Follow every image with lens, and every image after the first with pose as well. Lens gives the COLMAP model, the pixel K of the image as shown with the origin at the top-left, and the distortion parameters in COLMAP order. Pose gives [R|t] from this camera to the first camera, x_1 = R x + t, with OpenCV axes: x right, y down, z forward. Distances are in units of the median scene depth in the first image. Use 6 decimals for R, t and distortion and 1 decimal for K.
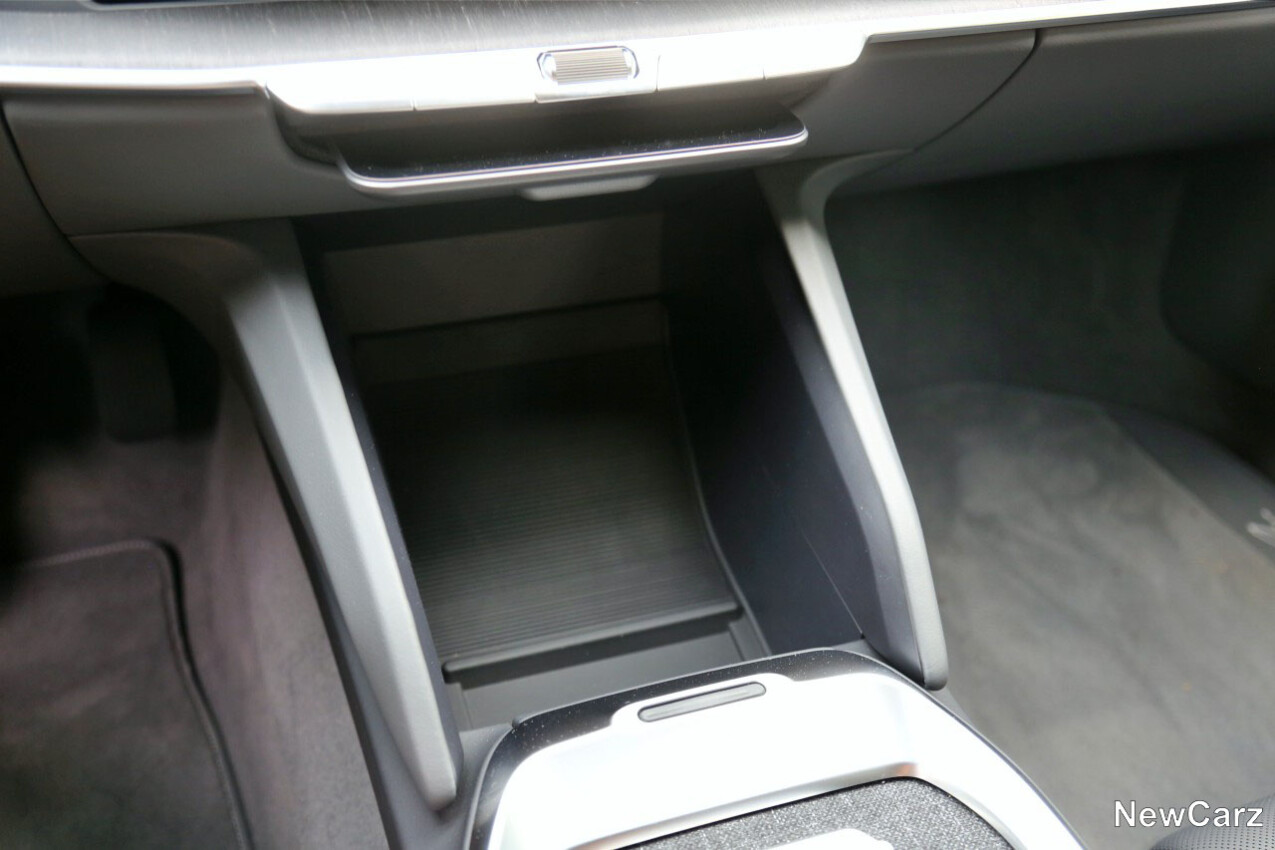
lens RADIAL K [[1259.4, 0, 636.8], [0, 1259.4, 421.3], [0, 0, 1]] dist [0.012684, 0.000000]
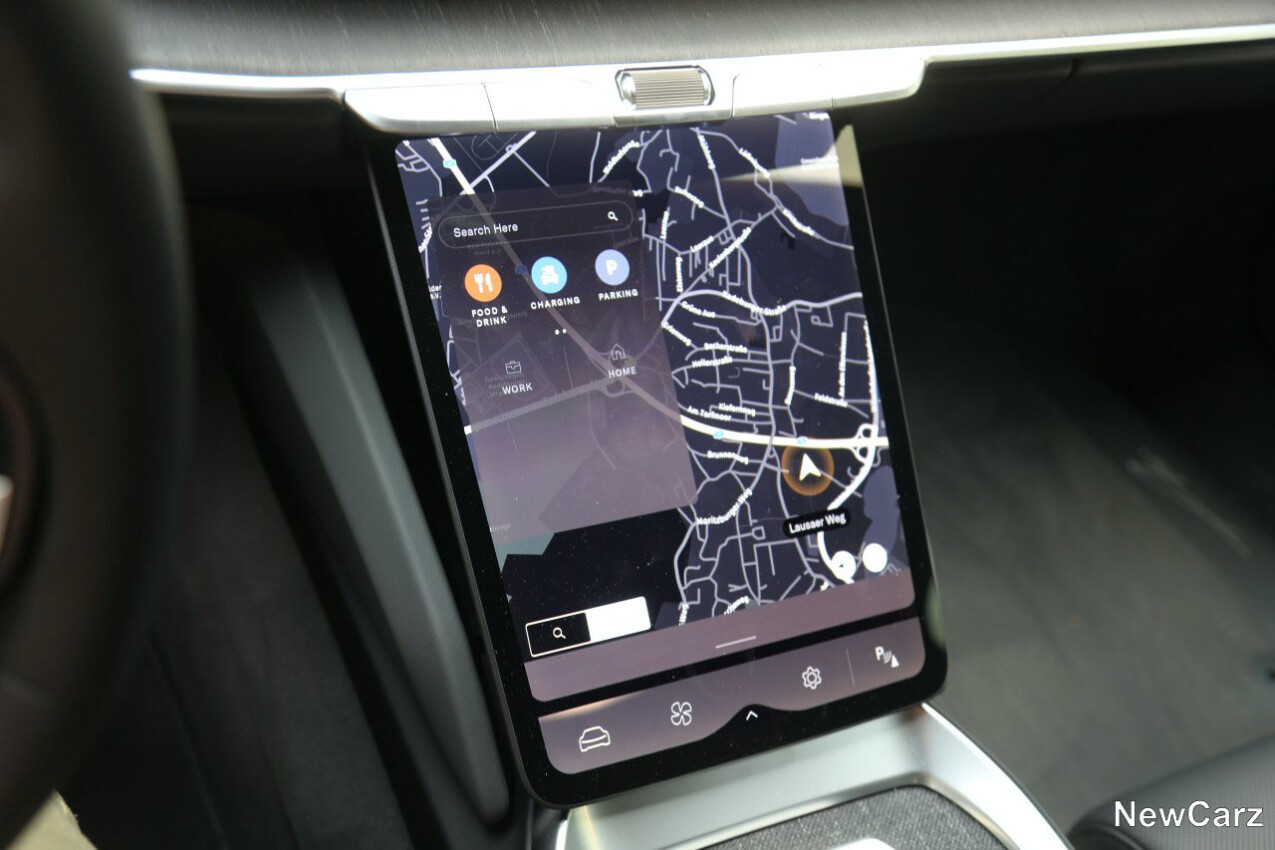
lens RADIAL K [[1259.4, 0, 629.8], [0, 1259.4, 425.6], [0, 0, 1]] dist [0.012684, 0.000000]
pose [[0.989258, 0.040042, 0.140592, -0.195650], [-0.060092, 0.988127, 0.141400, -0.163346], [-0.133261, -0.148330, 0.979918, 0.013205]]
